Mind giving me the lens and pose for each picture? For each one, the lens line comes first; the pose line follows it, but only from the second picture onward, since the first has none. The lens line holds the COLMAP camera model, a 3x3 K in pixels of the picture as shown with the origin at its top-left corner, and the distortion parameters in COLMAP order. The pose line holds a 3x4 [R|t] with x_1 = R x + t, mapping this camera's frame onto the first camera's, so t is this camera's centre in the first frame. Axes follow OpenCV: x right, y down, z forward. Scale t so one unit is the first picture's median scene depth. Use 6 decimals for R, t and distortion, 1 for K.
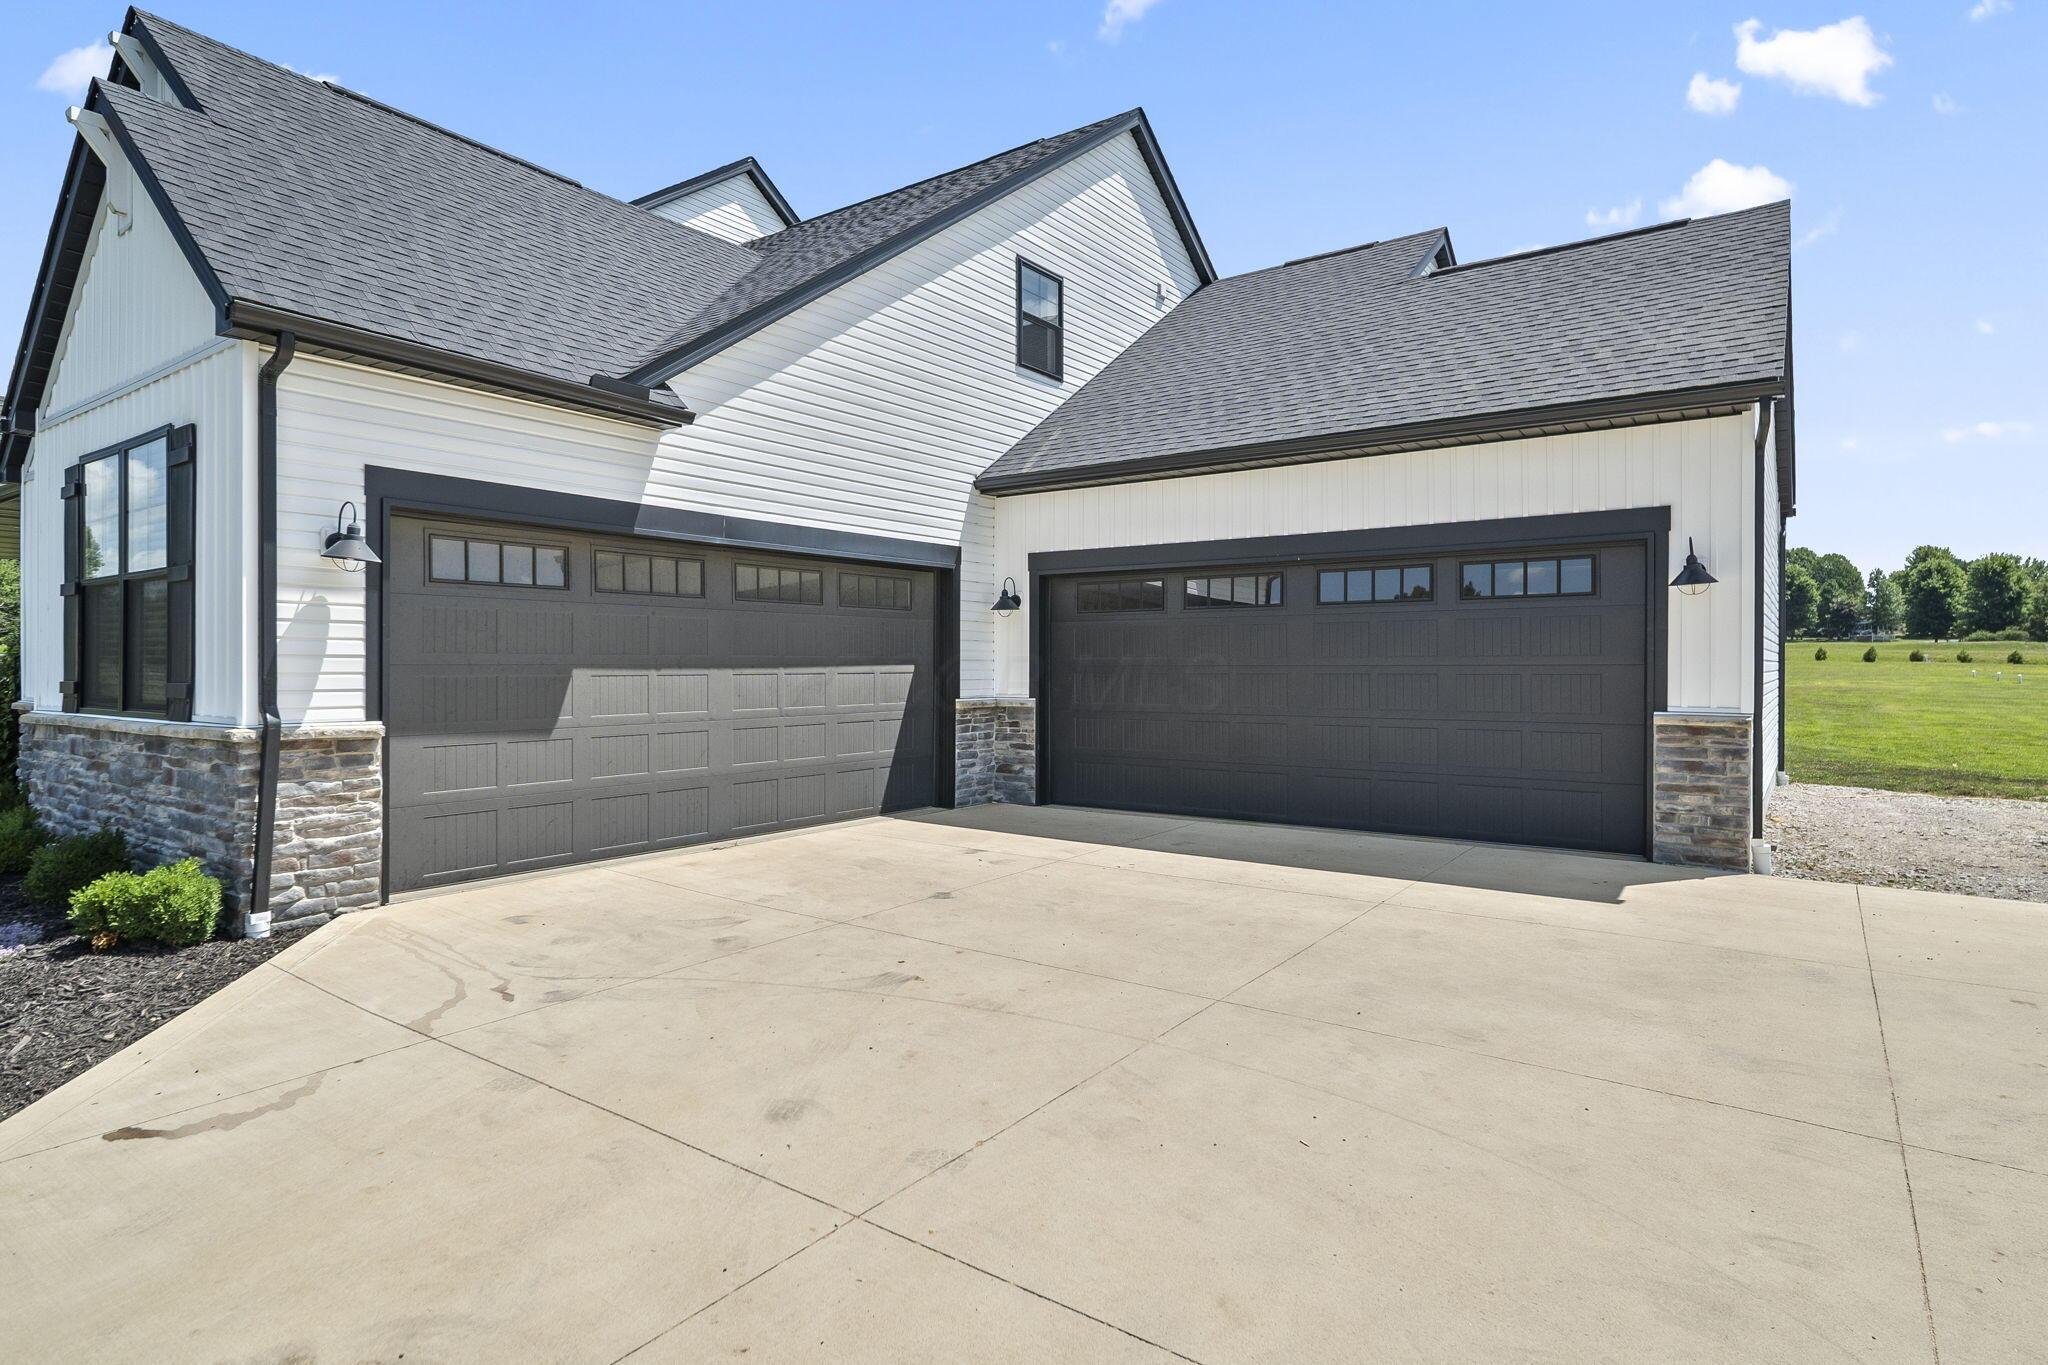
lens RADIAL K [[1062.4, 0, 1037.4], [0, 1062.4, 673.8], [0, 0, 1]] dist [0.002655, -0.001301]
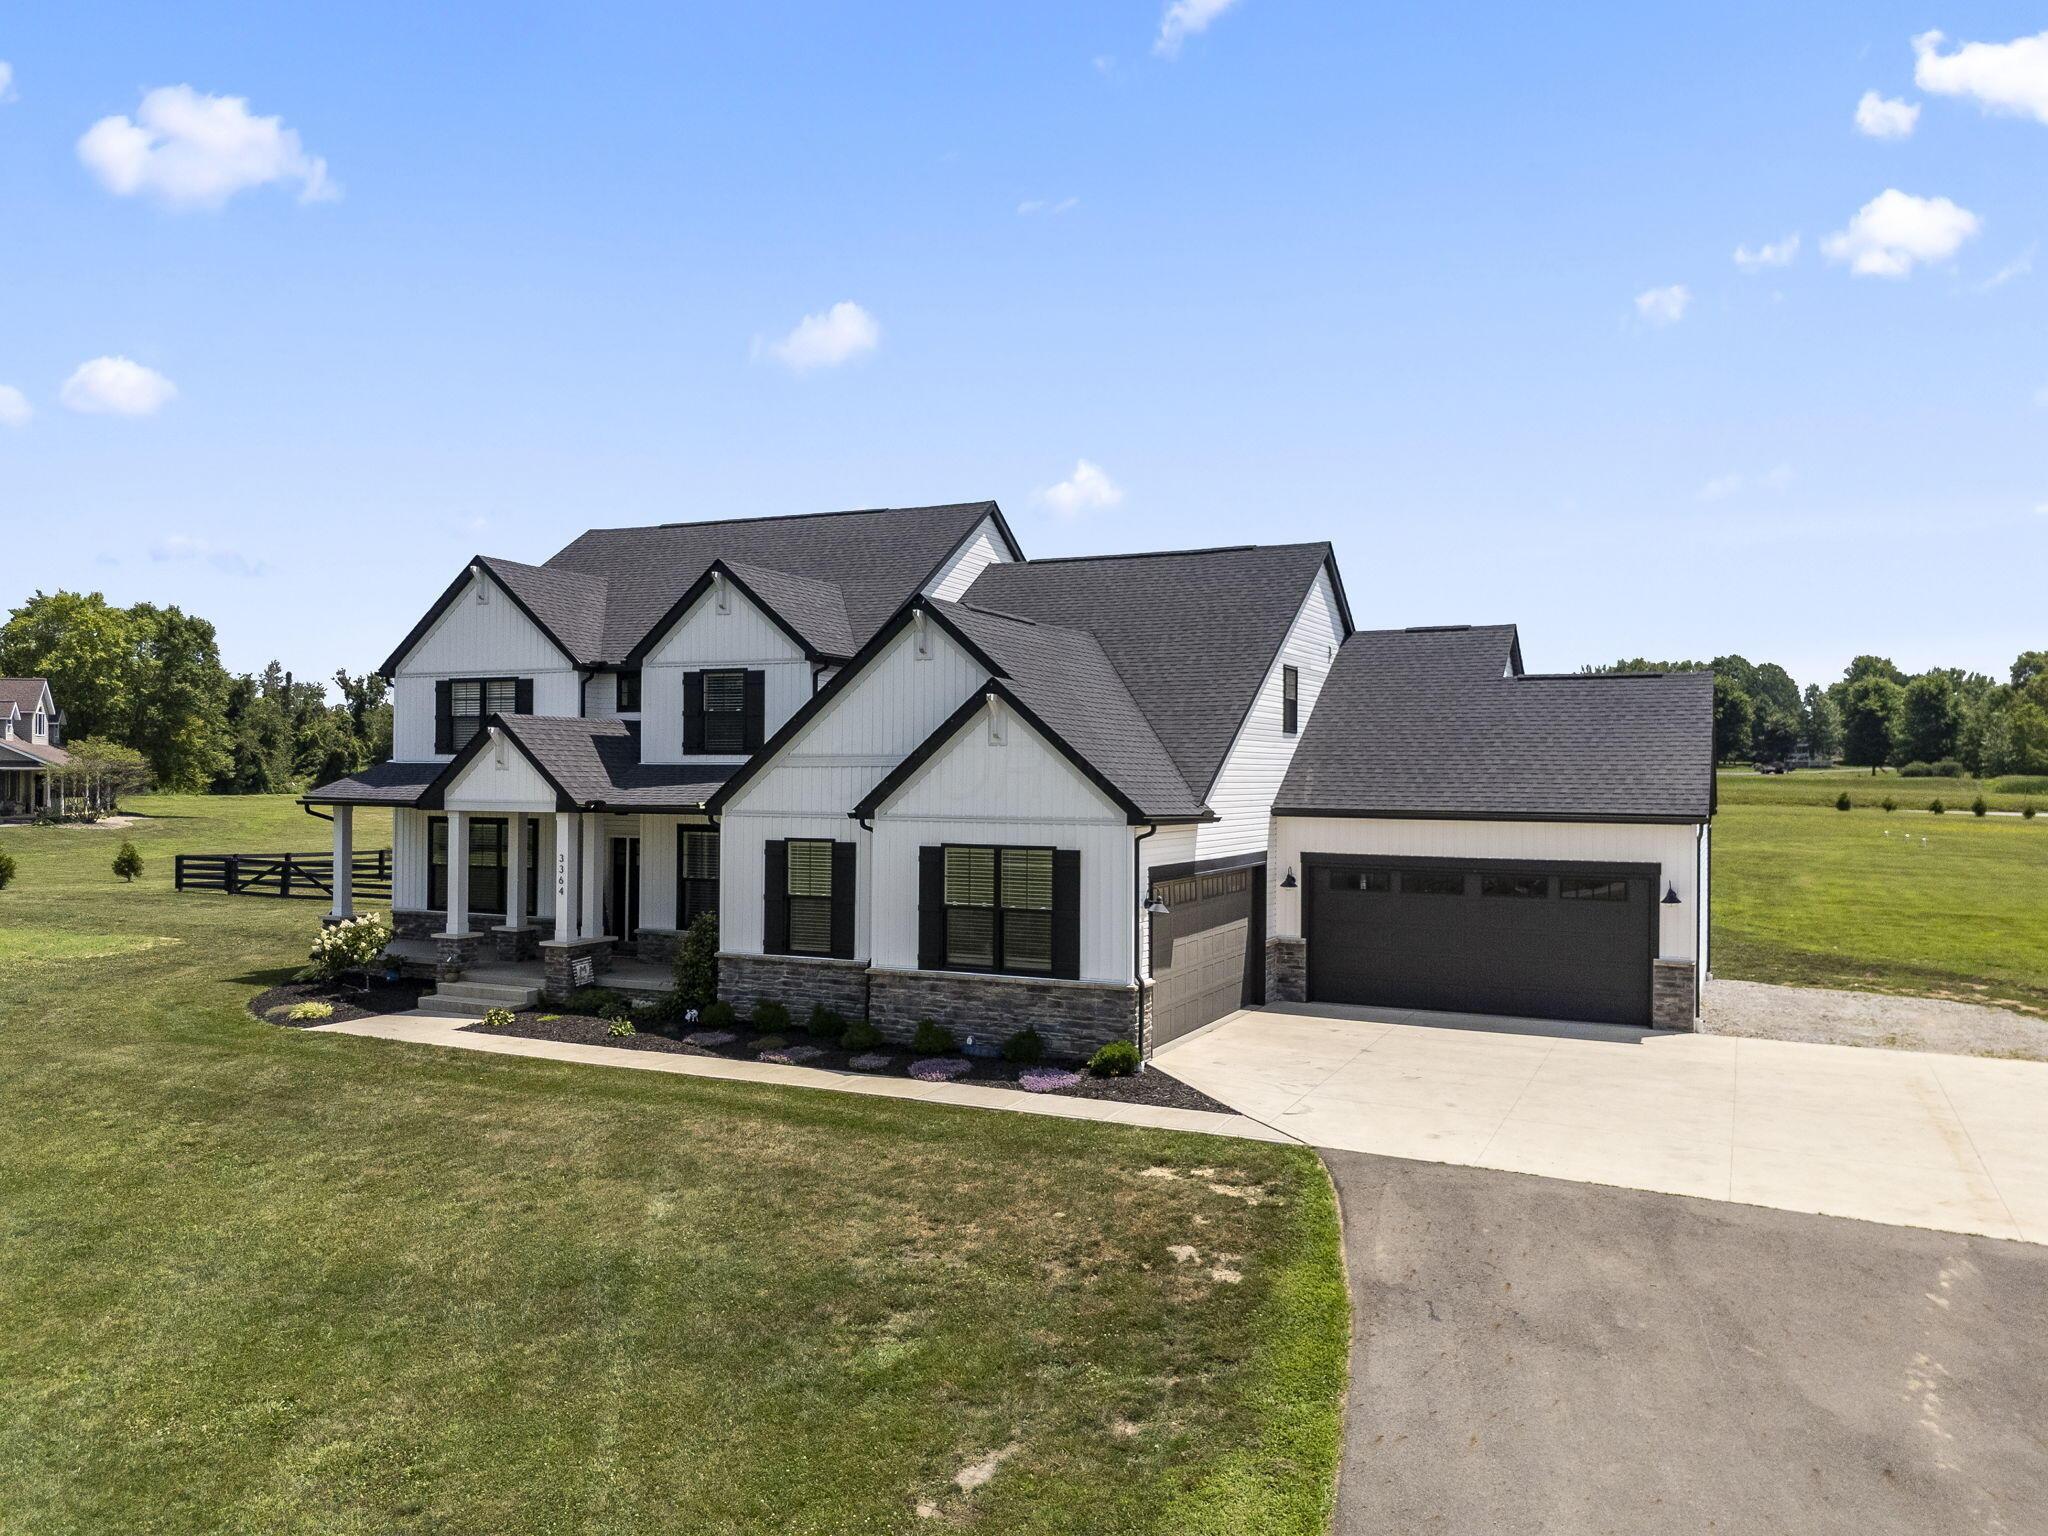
lens RADIAL K [[1518.6, 0, 1015.4], [0, 1518.6, 769.5], [0, 0, 1]] dist [0.071142, -0.068467]
pose [[0.983020, 0.007525, 0.183343, -0.309960], [-0.006854, 0.999967, -0.004291, -0.079958], [-0.183370, 0.002962, 0.983040, -0.446667]]
